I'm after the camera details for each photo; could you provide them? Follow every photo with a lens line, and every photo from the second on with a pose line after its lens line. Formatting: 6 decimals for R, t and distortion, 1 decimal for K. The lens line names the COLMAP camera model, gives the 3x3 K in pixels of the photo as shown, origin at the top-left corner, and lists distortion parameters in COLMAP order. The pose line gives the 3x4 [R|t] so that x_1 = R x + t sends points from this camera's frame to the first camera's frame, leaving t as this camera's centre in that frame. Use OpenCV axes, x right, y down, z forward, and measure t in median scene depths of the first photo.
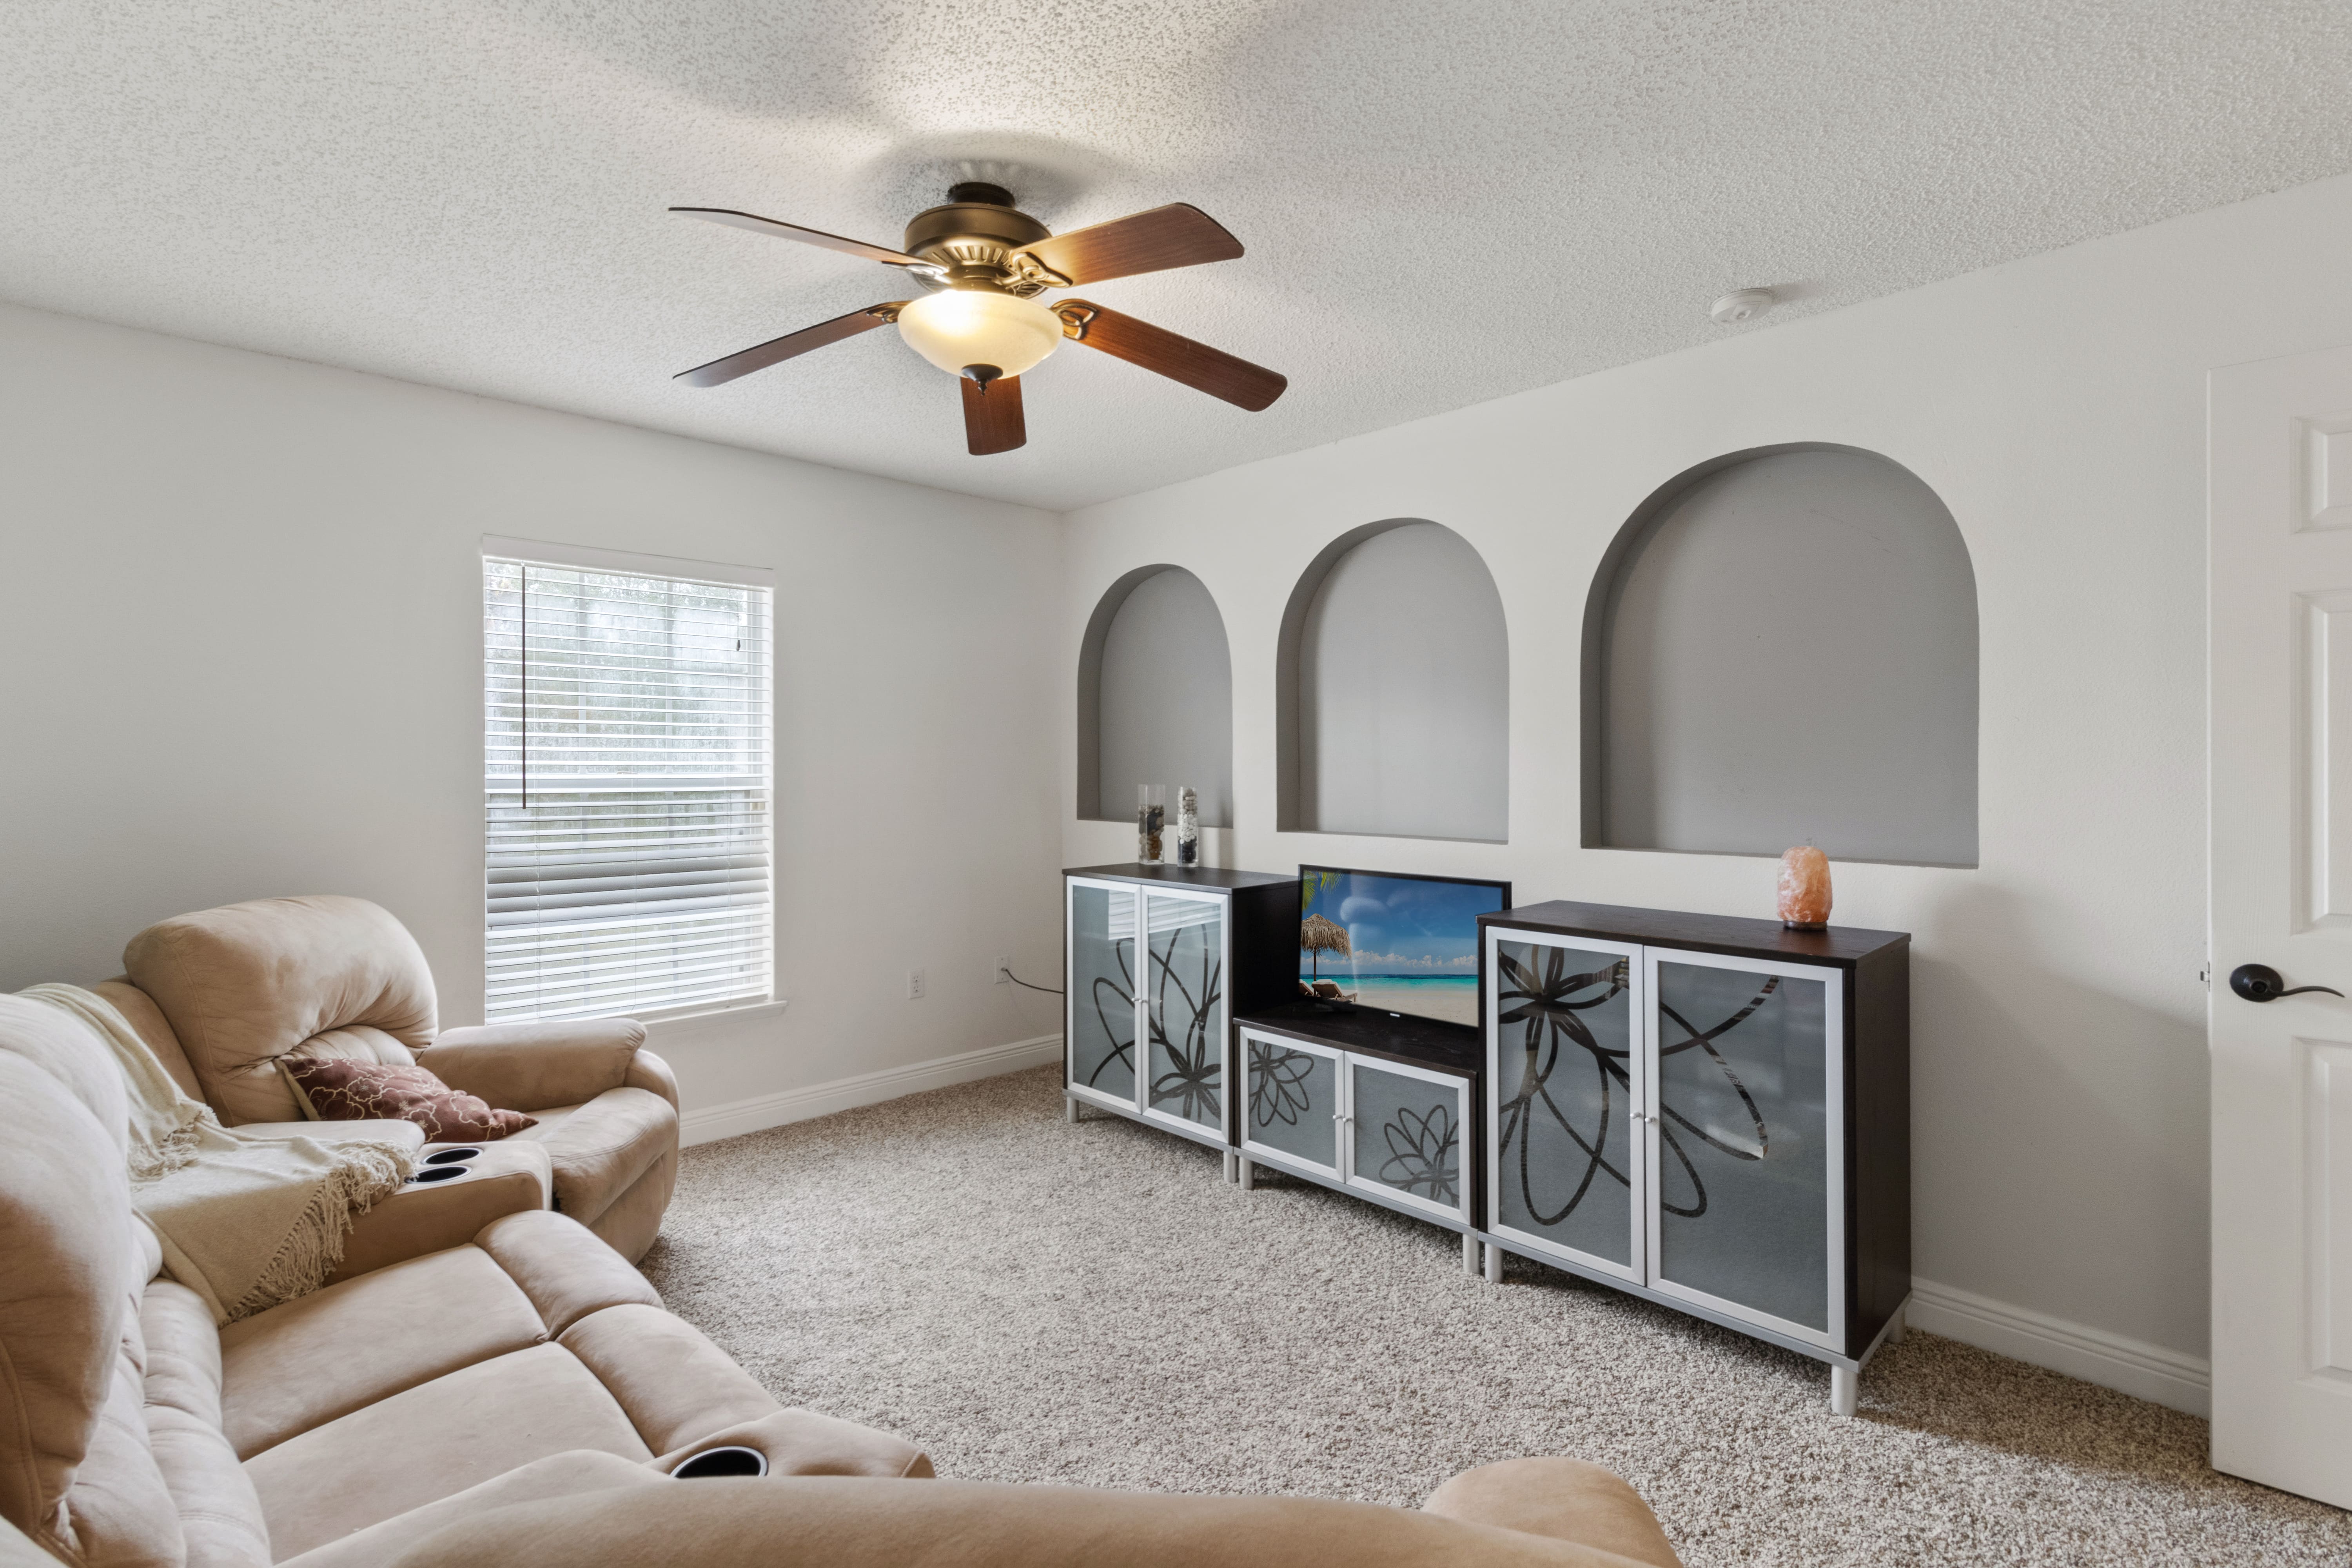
lens RADIAL K [[1086.3, 0, 1183.4], [0, 1086.3, 771.3], [0, 0, 1]] dist [0.001300, -0.000057]
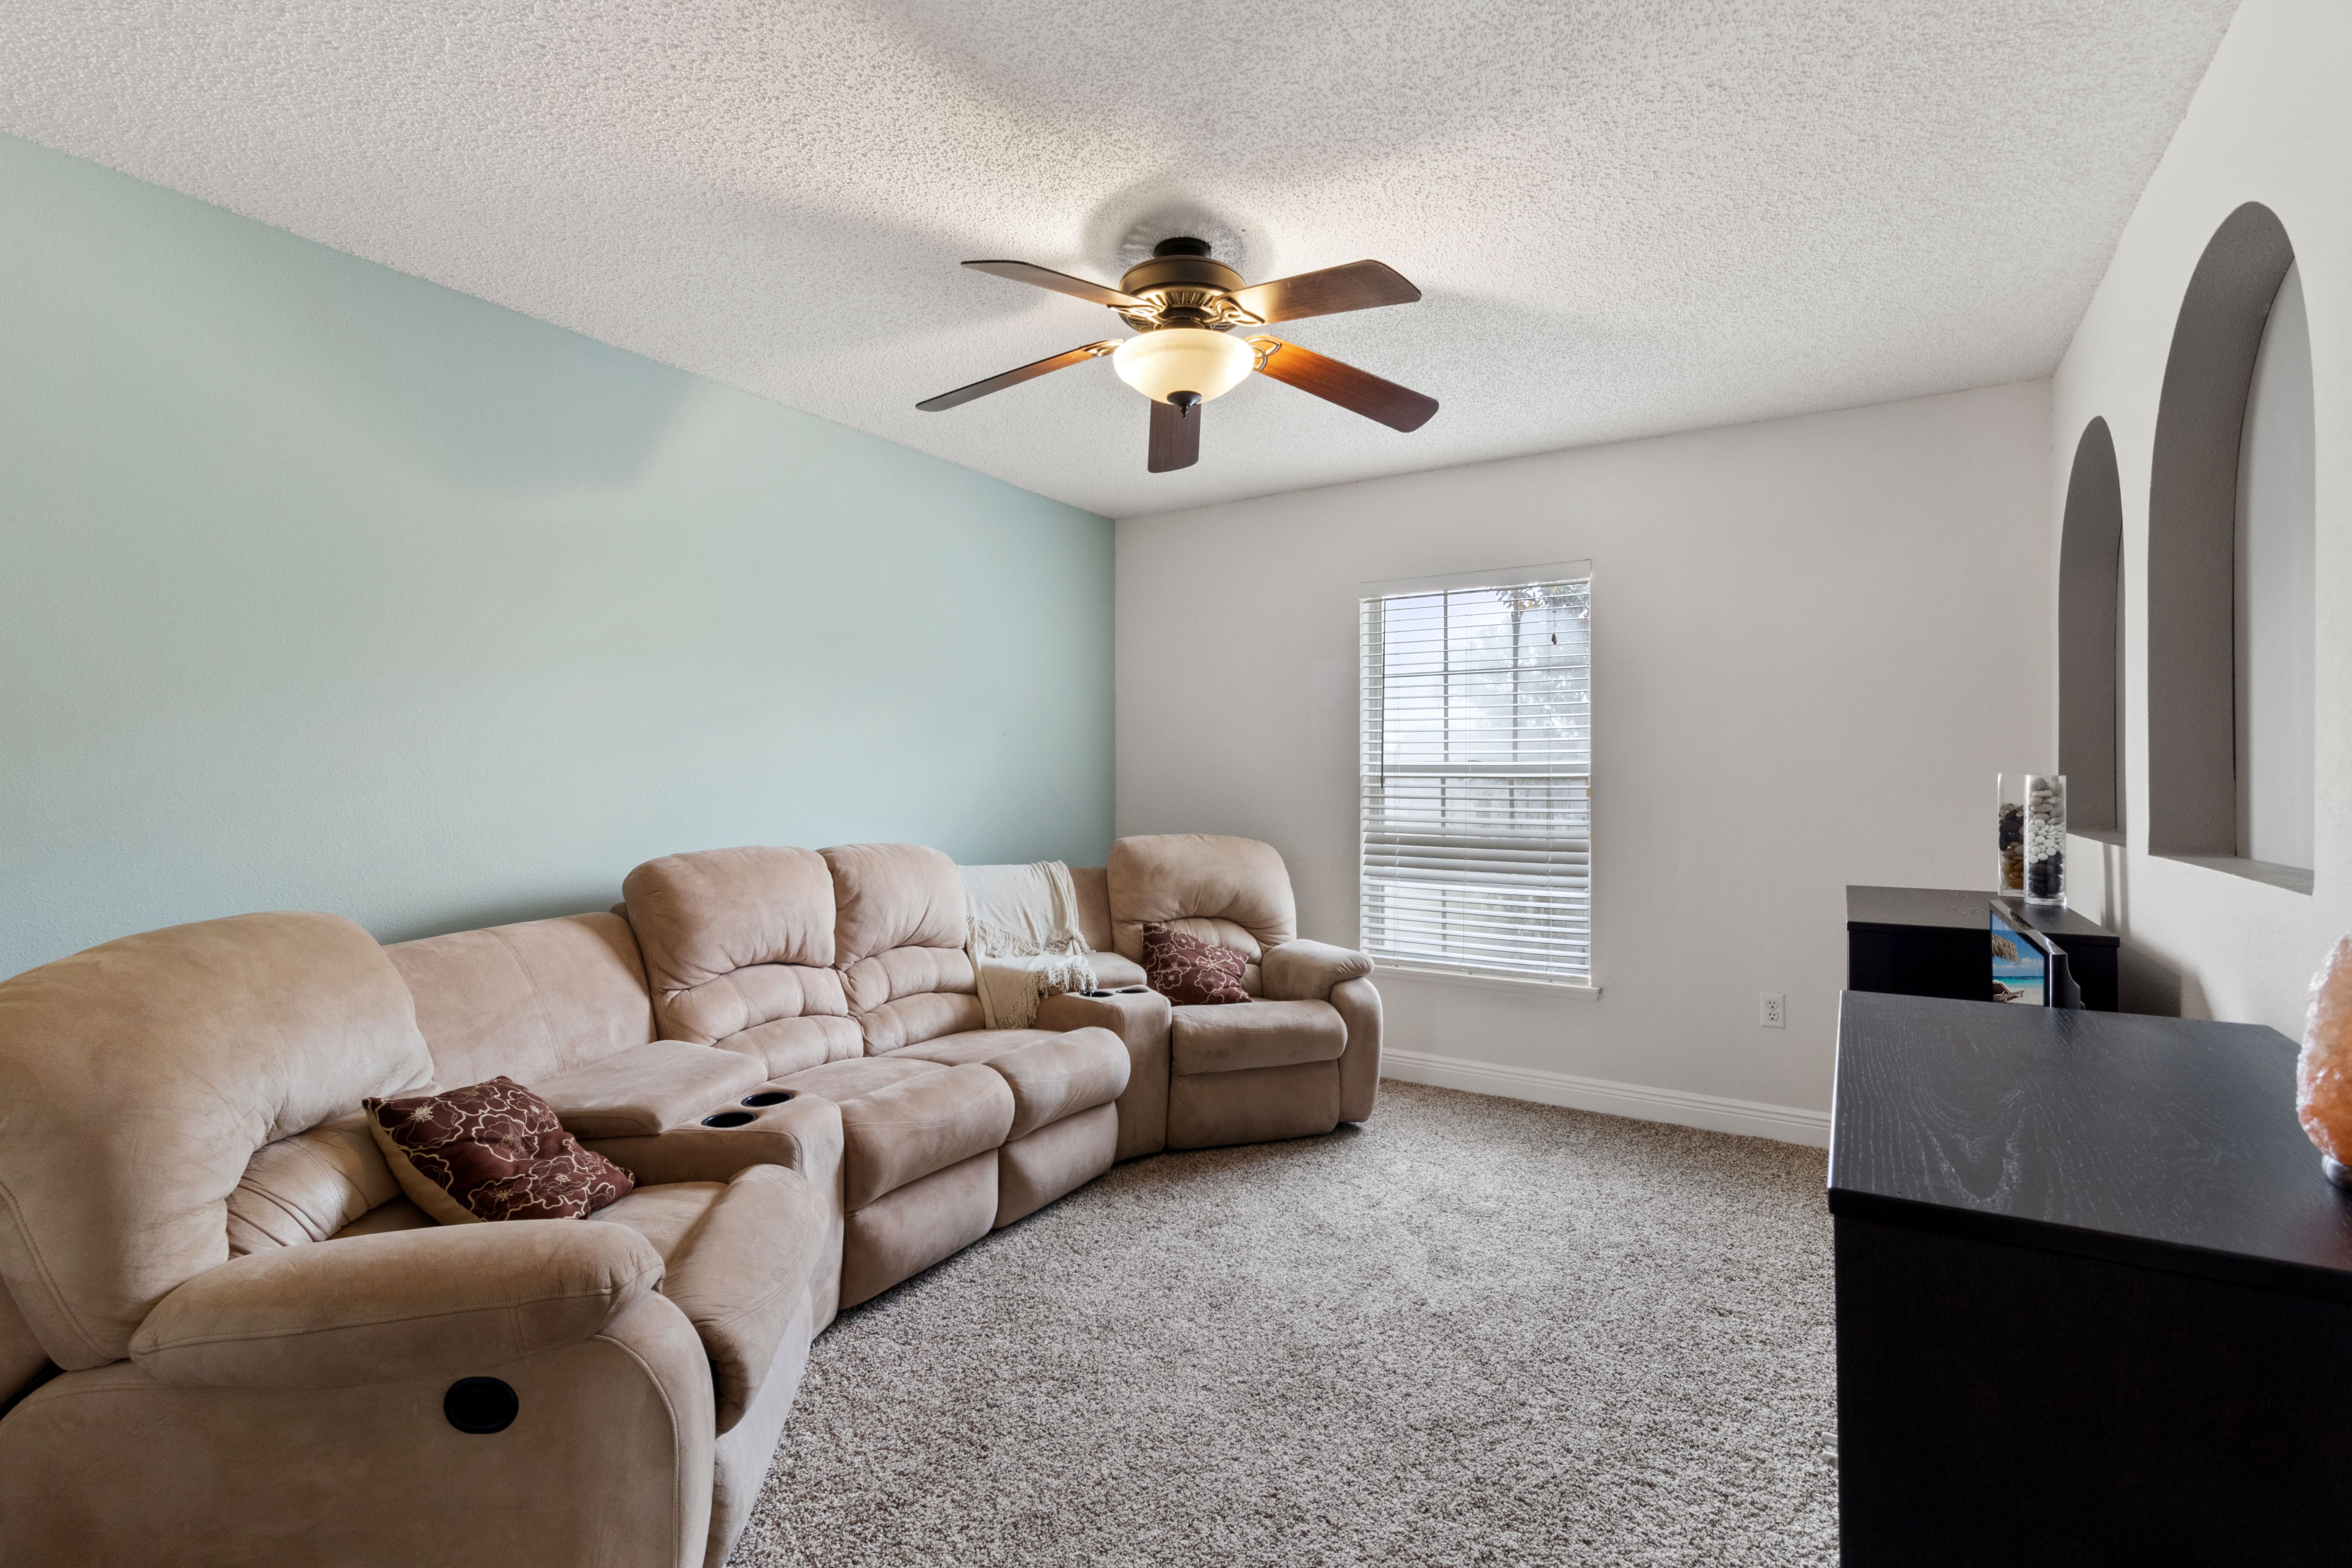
lens RADIAL K [[1086.3, 0, 1179.9], [0, 1086.3, 779.4], [0, 0, 1]] dist [0.001300, -0.000057]
pose [[0.237433, 0.000974, -0.971403, 0.619614], [-0.008137, 0.999966, -0.000986, 0.028791], [0.971370, 0.008138, 0.237433, 0.472668]]
